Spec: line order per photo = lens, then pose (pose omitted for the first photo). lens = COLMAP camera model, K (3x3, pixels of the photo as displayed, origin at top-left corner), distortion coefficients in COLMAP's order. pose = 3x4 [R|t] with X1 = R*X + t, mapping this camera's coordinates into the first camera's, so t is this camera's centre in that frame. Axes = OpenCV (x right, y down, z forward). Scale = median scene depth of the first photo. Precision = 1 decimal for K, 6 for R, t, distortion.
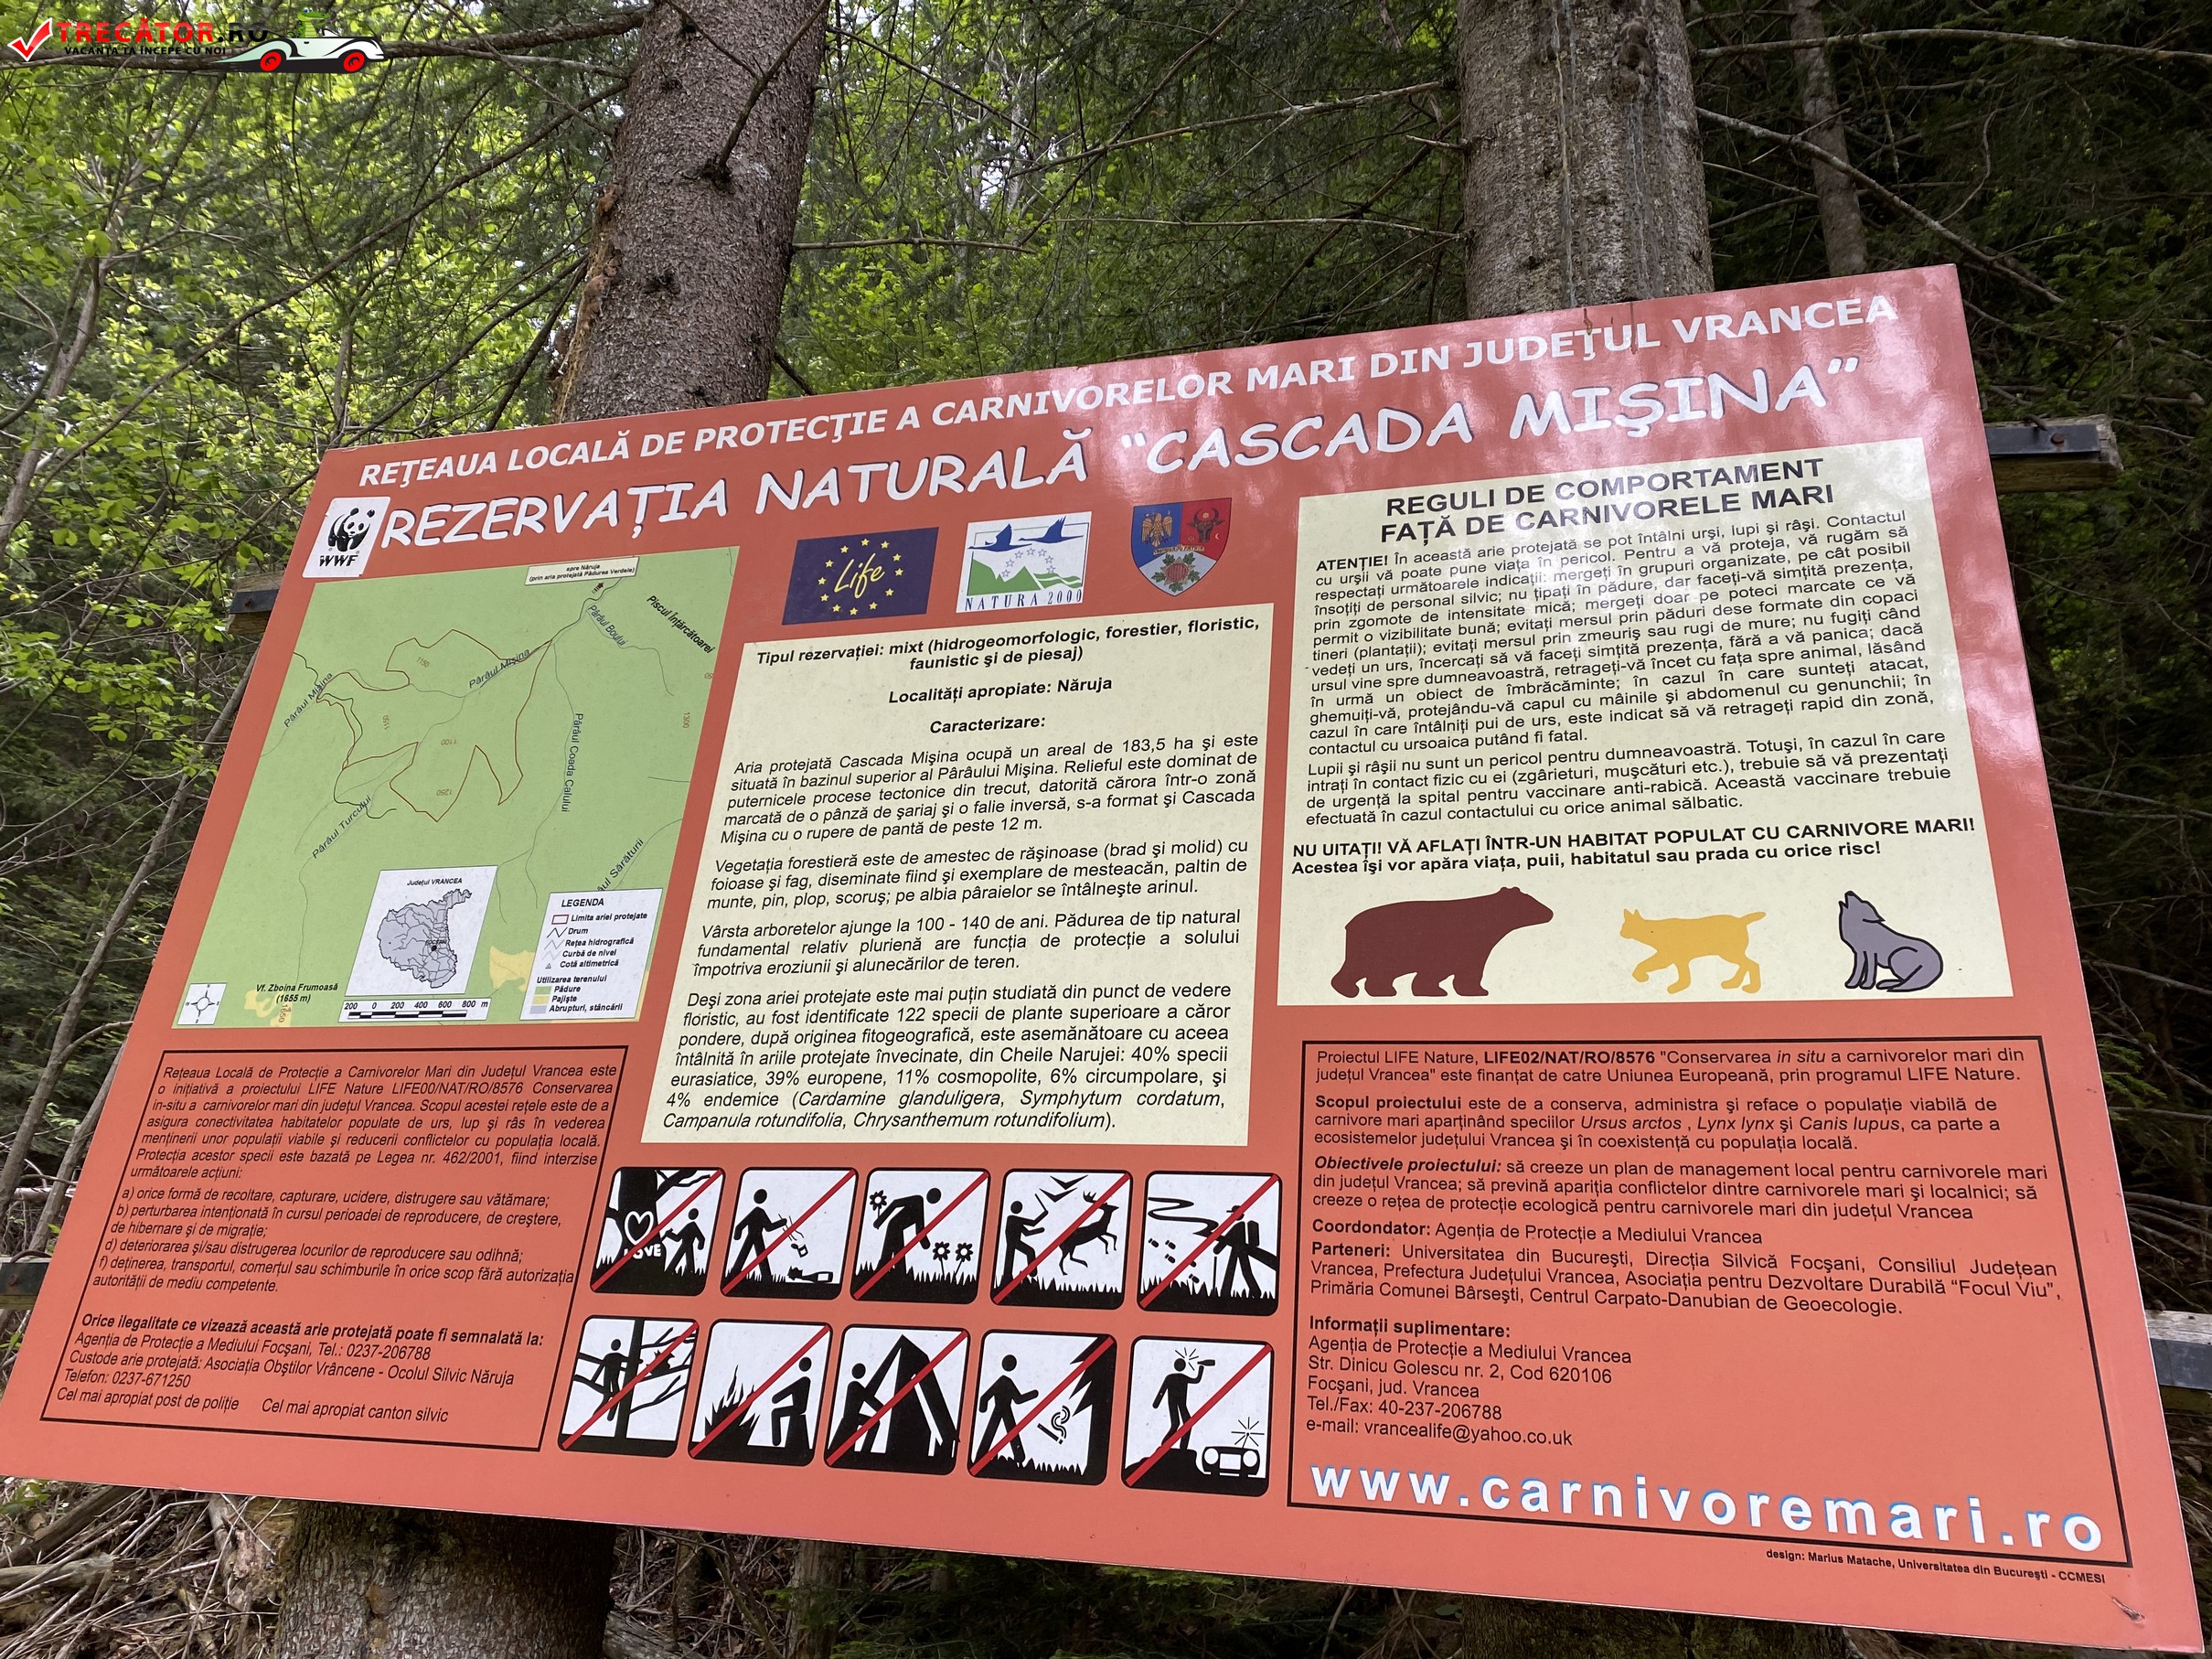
lens RADIAL K [[1702.8, 0, 1087.9], [0, 1702.8, 813.8], [0, 0, 1]] dist [0.115945, -0.254825]
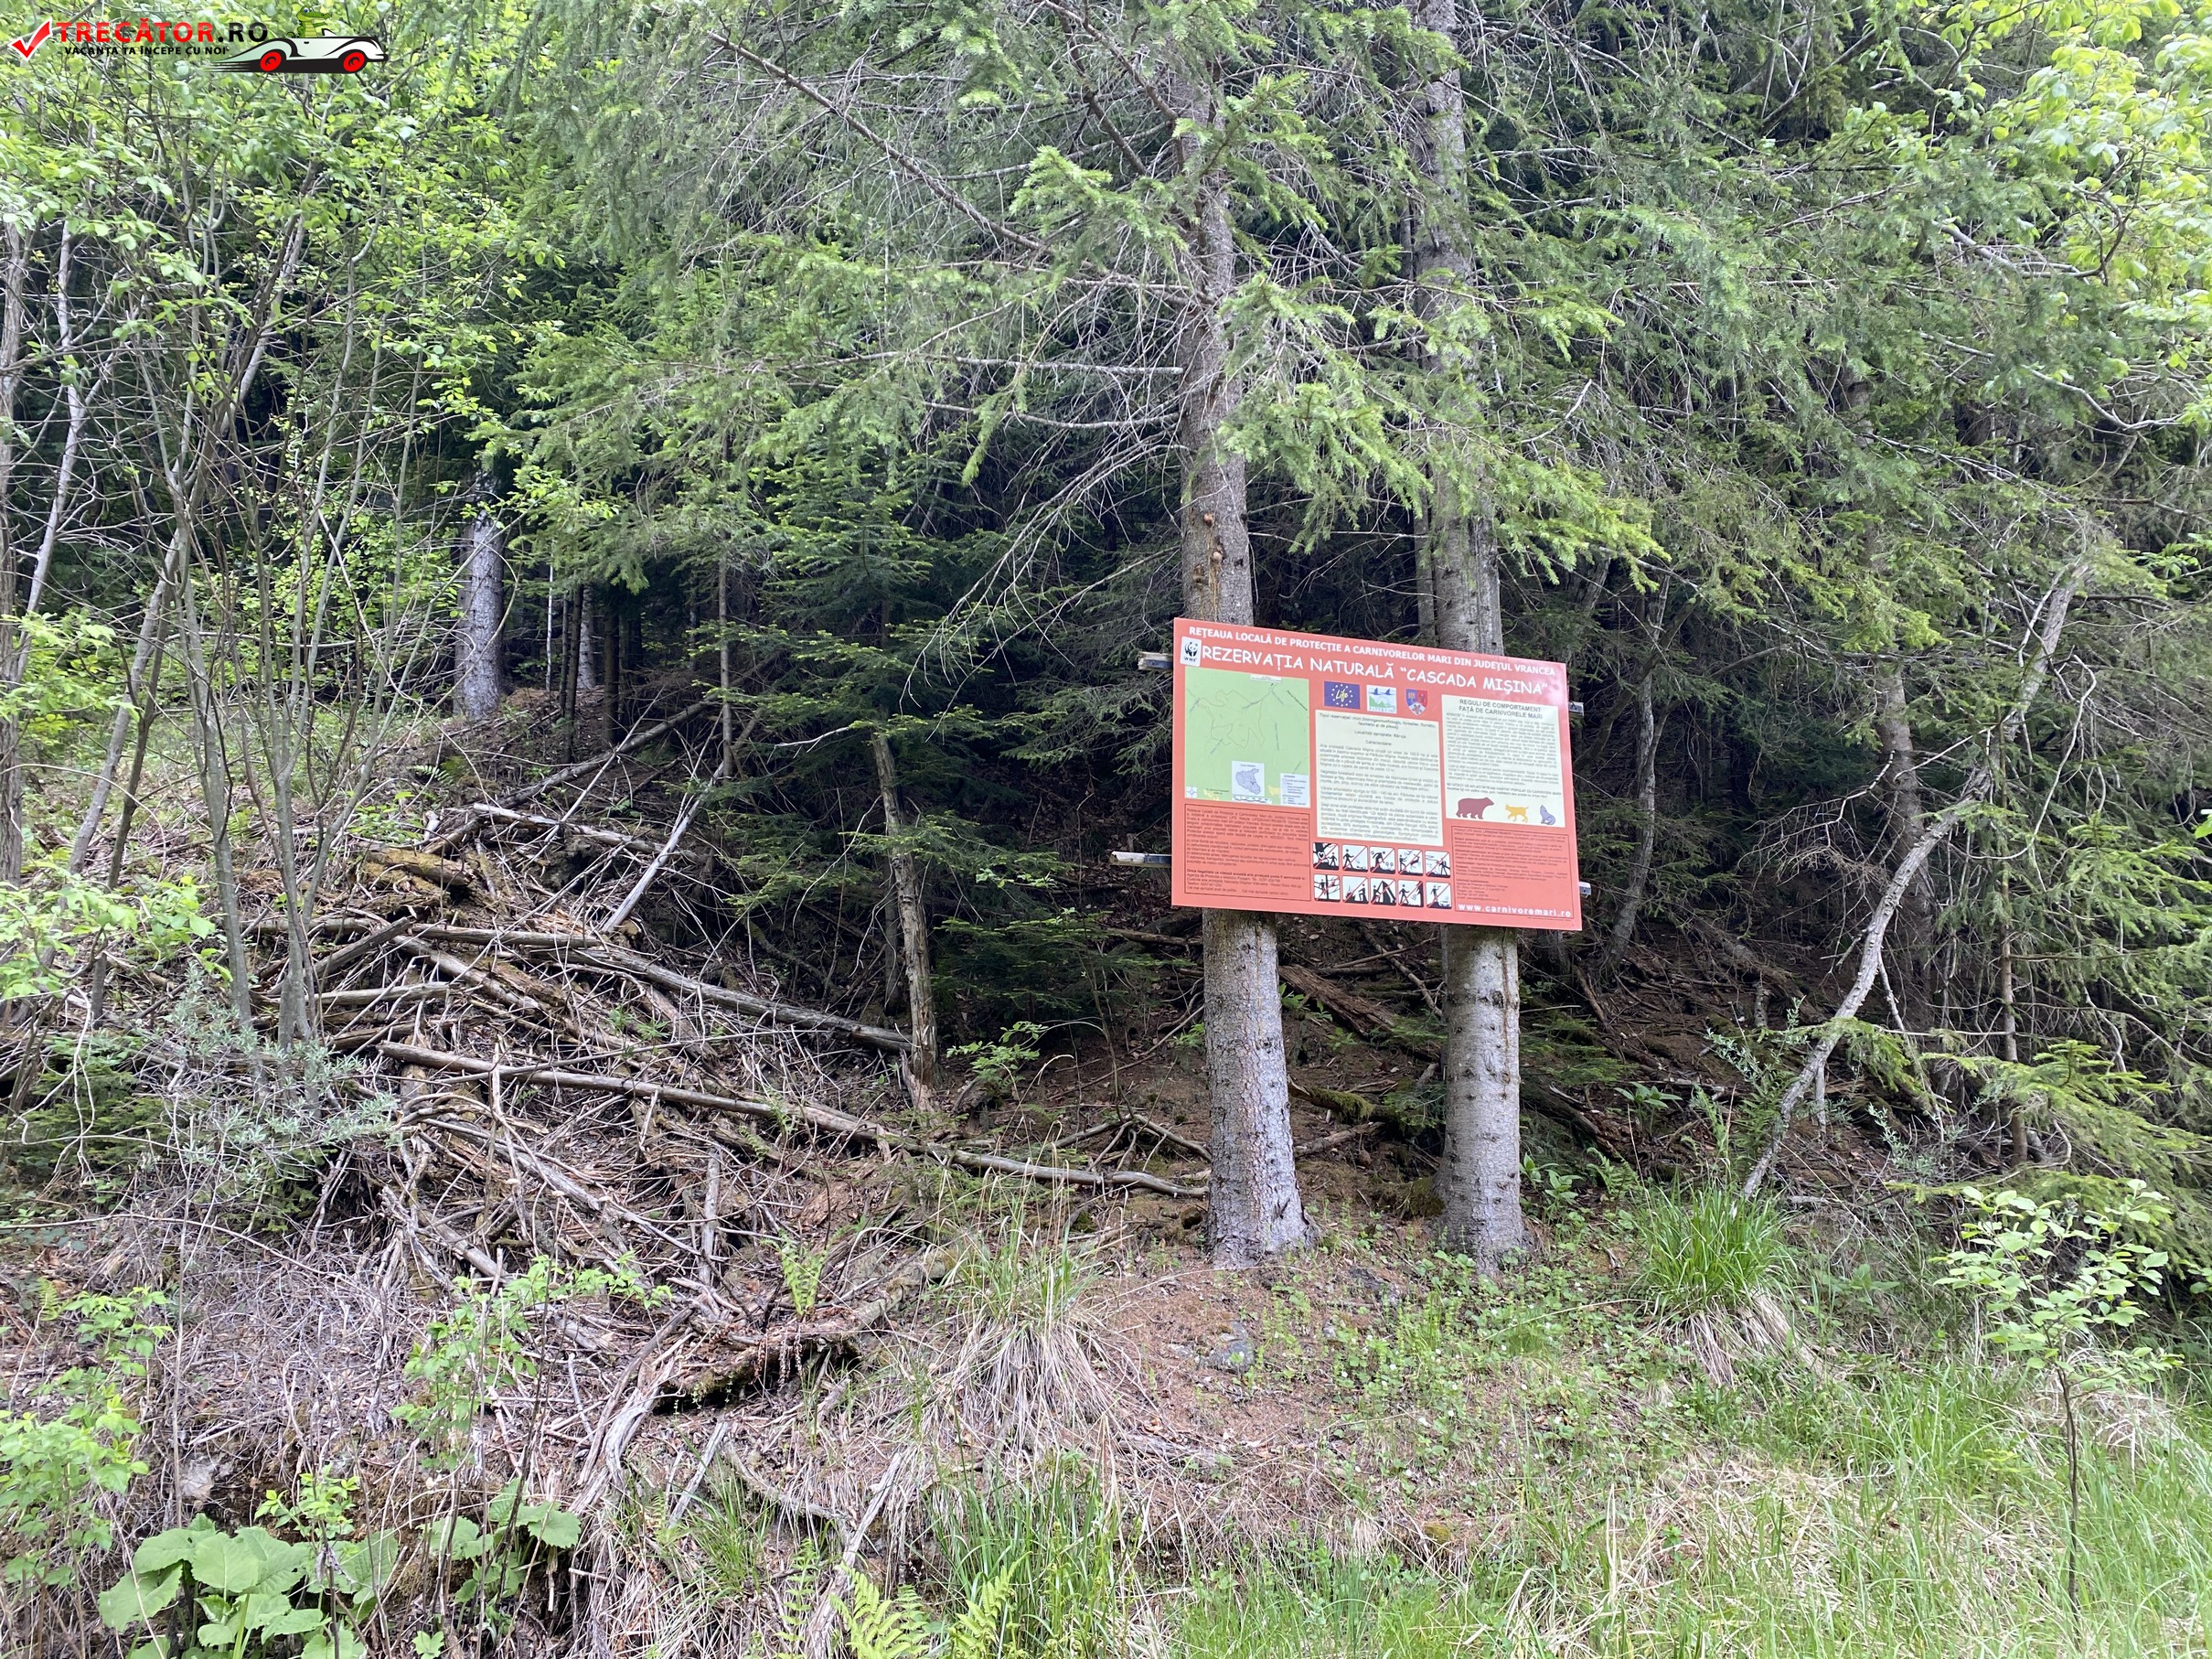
lens RADIAL K [[1699.9, 0, 1099.0], [0, 1699.9, 839.9], [0, 0, 1]] dist [0.184832, -0.549910]
pose [[0.825055, 0.032966, 0.564090, -3.313723], [-0.187770, 0.957561, 0.218677, -0.679959], [-0.532941, -0.286339, 0.796231, -2.280547]]
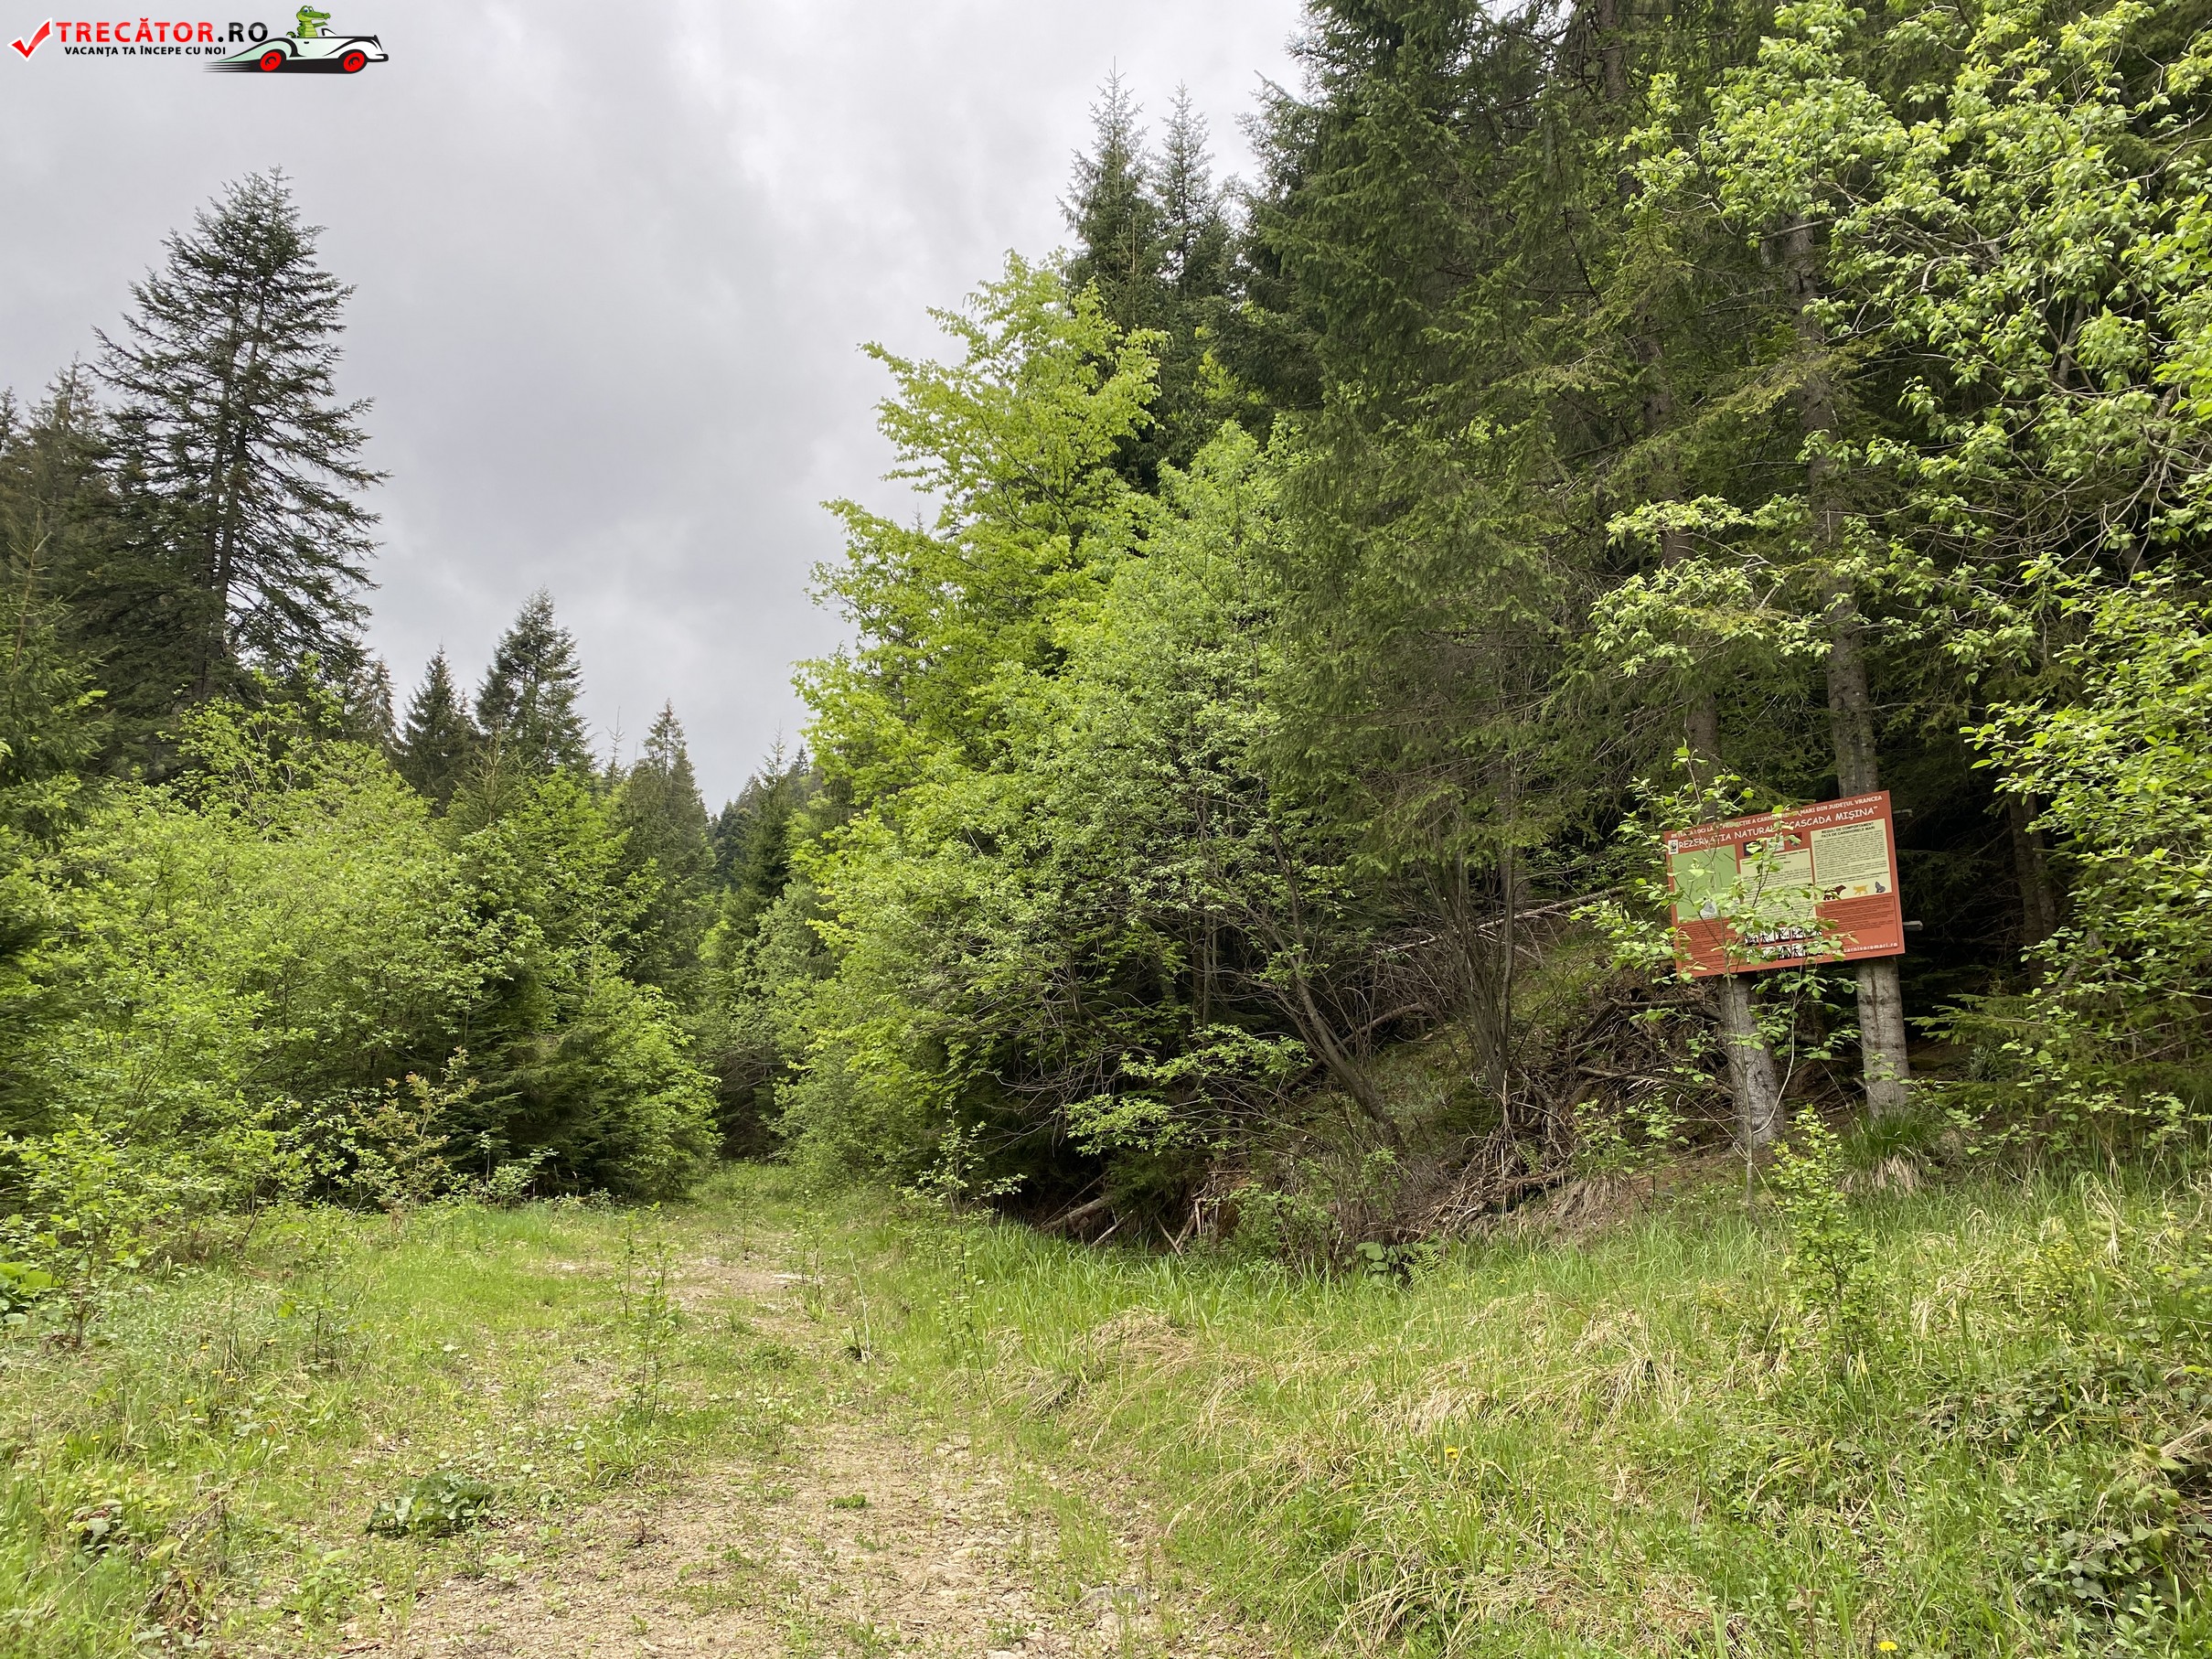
lens RADIAL K [[1702.8, 0, 1087.9], [0, 1702.8, 813.8], [0, 0, 1]] dist [0.115945, -0.254825]
pose [[0.804898, -0.221243, -0.550628, 1.944925], [0.333260, 0.936284, 0.110954, -2.385955], [0.490996, -0.272809, 0.827344, -7.523314]]
